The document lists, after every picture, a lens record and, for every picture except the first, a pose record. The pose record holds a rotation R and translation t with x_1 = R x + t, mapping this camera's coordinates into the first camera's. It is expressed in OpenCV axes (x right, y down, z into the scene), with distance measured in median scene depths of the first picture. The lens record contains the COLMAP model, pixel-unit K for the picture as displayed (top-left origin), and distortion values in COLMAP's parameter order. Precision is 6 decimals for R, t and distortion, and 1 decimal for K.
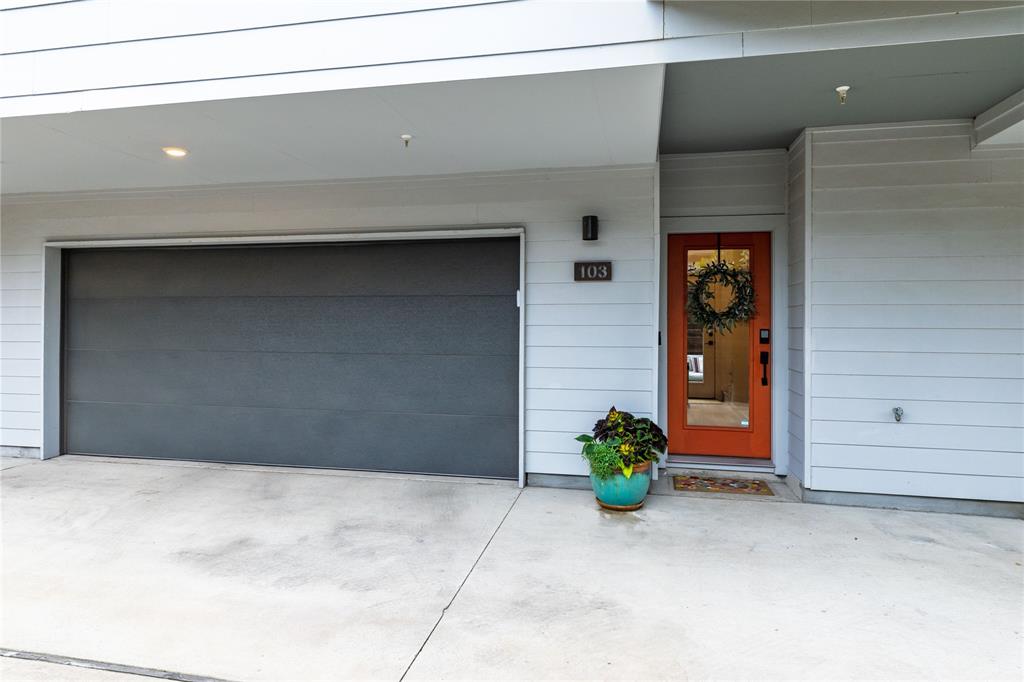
lens RADIAL K [[660.3, 0, 512.6], [0, 660.3, 330.3], [0, 0, 1]] dist [0.009792, 0.000540]
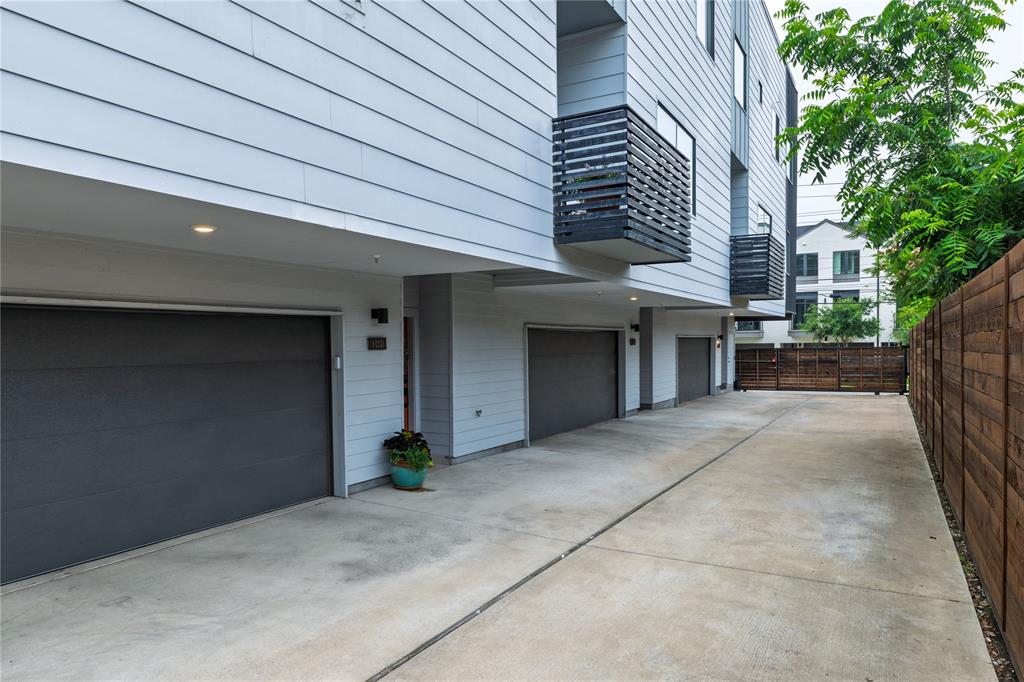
lens RADIAL K [[660.3, 0, 512.5], [0, 660.3, 344.7], [0, 0, 1]] dist [0.009792, 0.000540]
pose [[0.293573, -0.007353, 0.955908, -1.400935], [0.024723, 0.999694, 0.000097, -0.088792], [-0.955617, 0.023604, 0.293665, 0.284633]]
